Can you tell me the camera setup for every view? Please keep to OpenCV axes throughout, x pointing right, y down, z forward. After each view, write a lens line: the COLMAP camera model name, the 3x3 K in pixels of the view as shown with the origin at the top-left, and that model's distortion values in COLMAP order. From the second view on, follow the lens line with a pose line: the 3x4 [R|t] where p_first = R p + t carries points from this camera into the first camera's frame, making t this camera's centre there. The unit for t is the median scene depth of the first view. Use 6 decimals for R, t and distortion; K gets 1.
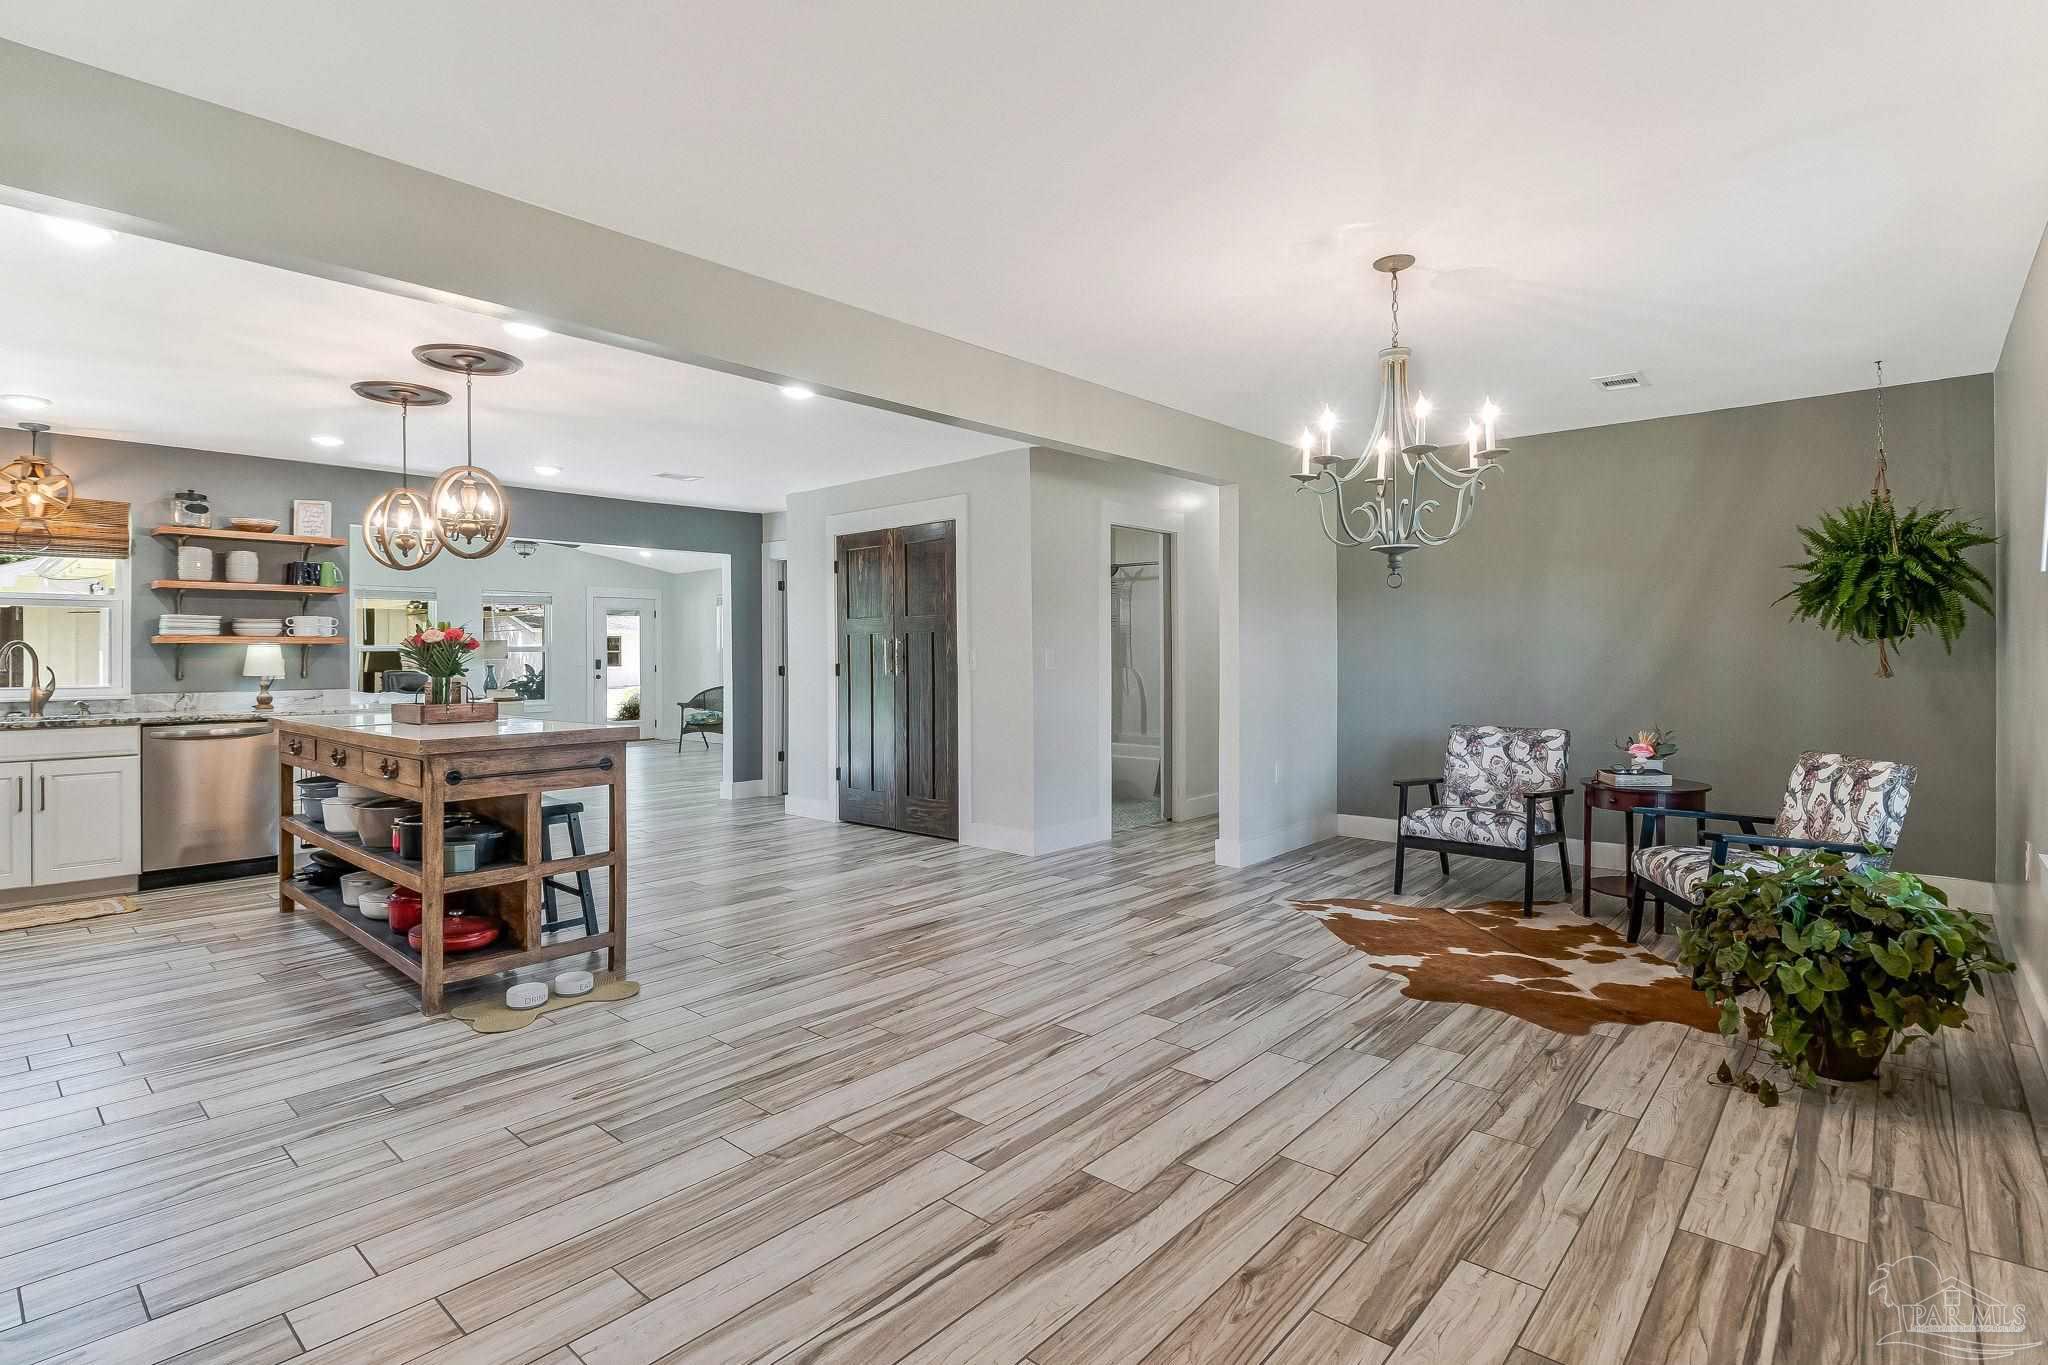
lens RADIAL K [[980.5, 0, 1001.5], [0, 980.5, 632.7], [0, 0, 1]] dist [-0.015901, -0.002802]
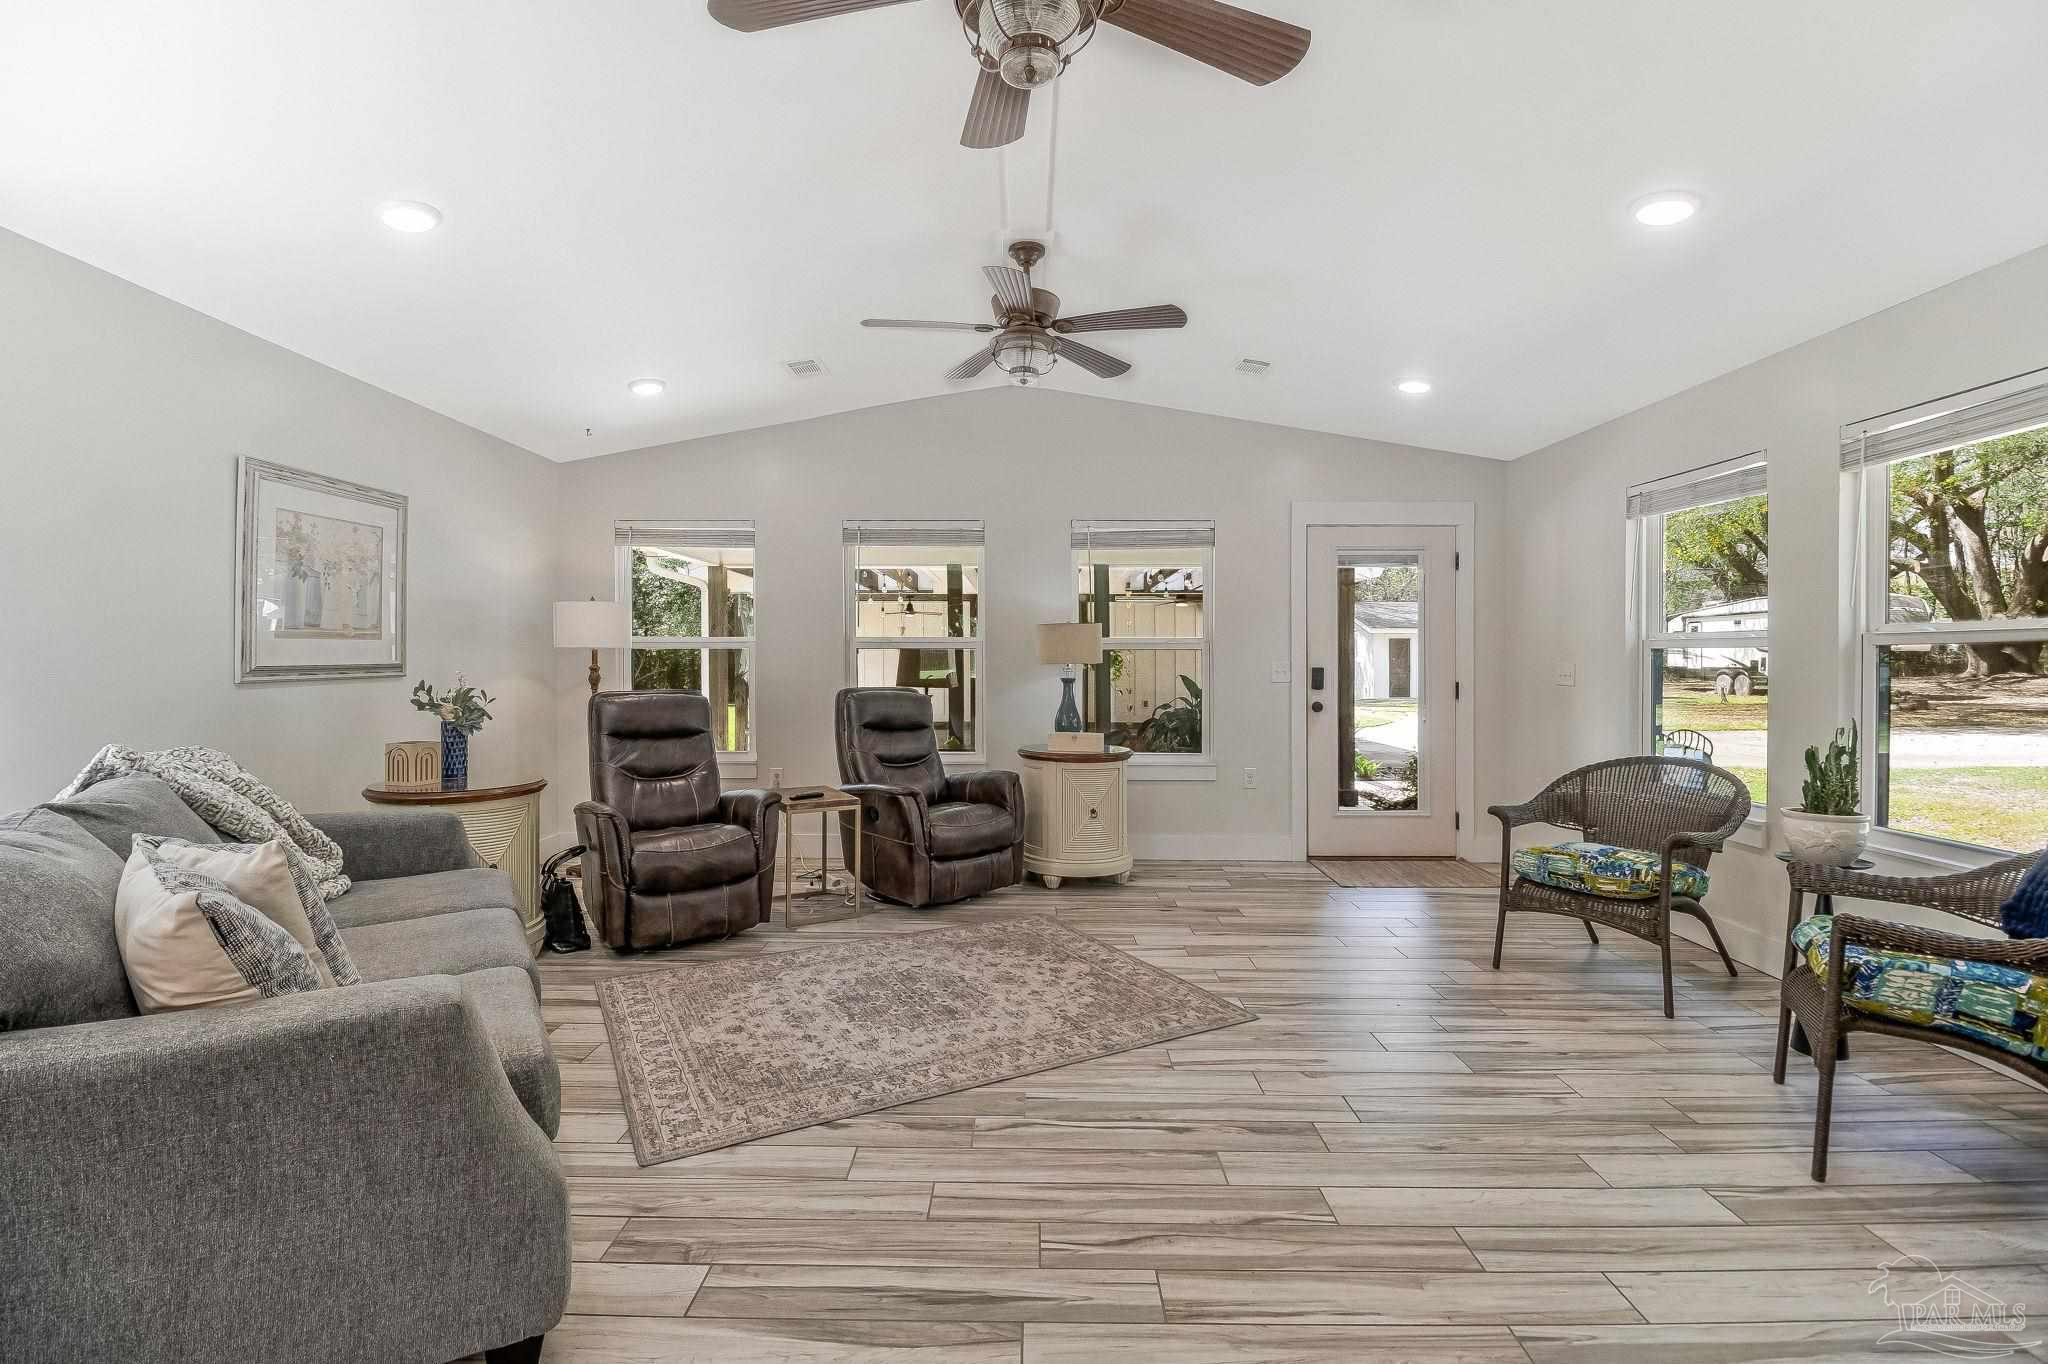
lens RADIAL K [[924.7, 0, 1020.5], [0, 924.7, 654.5], [0, 0, 1]] dist [-0.010530, -0.004916]
pose [[0.669181, 0.011137, -0.743016, -0.800302], [0.001830, 0.999860, 0.016636, 0.056931], [0.743098, -0.012492, 0.669066, 2.601144]]
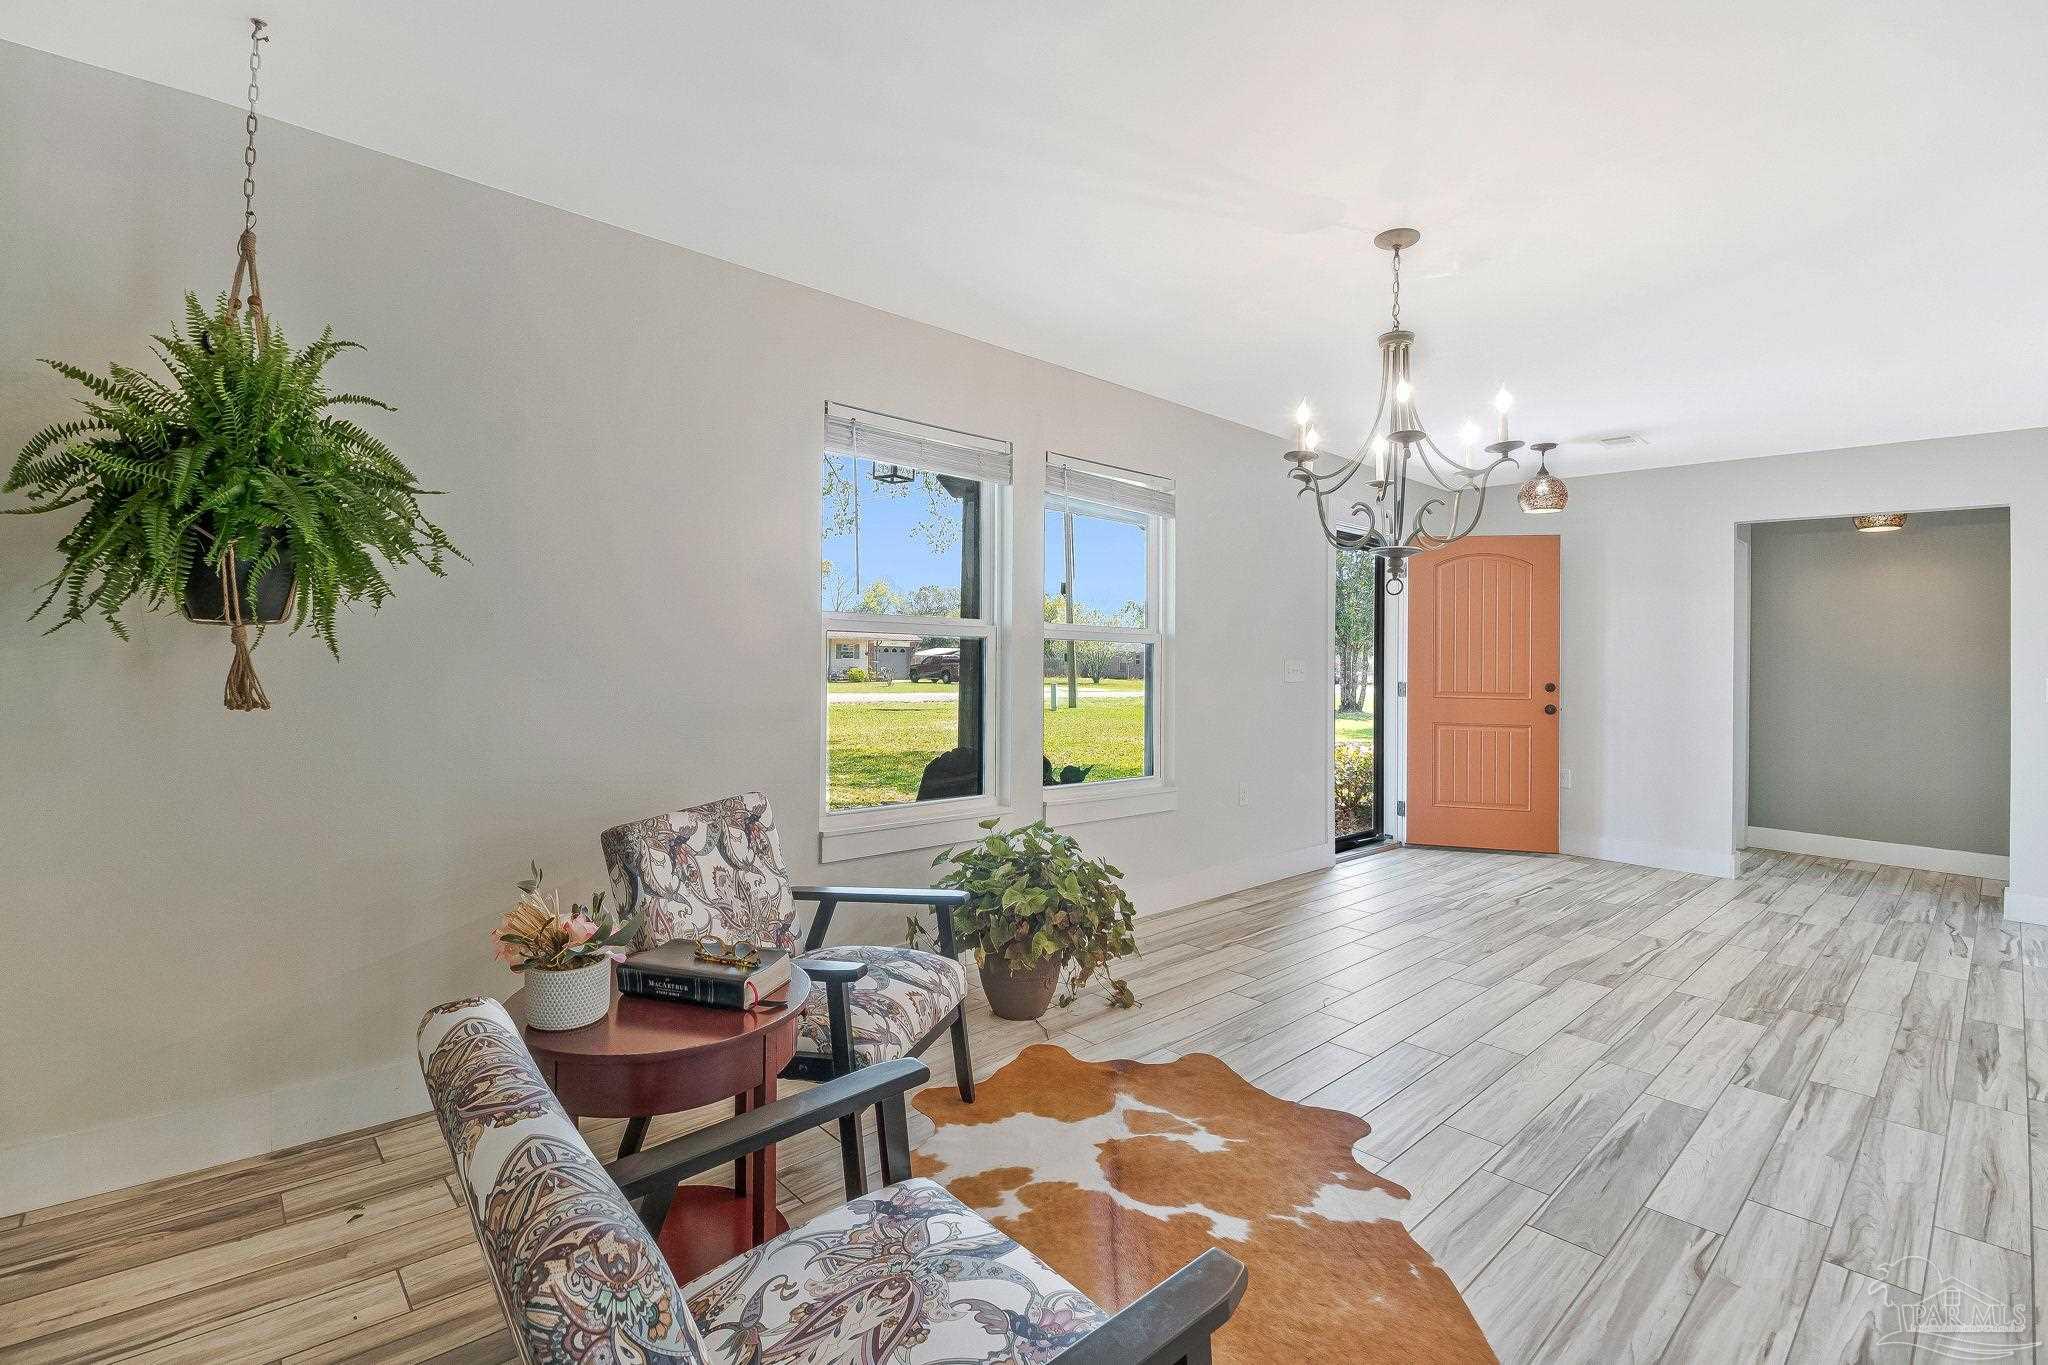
lens RADIAL K [[924.7, 0, 1014.8], [0, 924.7, 667.6], [0, 0, 1]] dist [-0.010530, -0.004916]
pose [[-0.995850, -0.014244, 0.089883, 0.643668], [-0.015205, 0.999834, -0.010007, 0.033919], [-0.089726, -0.011332, -0.995902, 1.785451]]
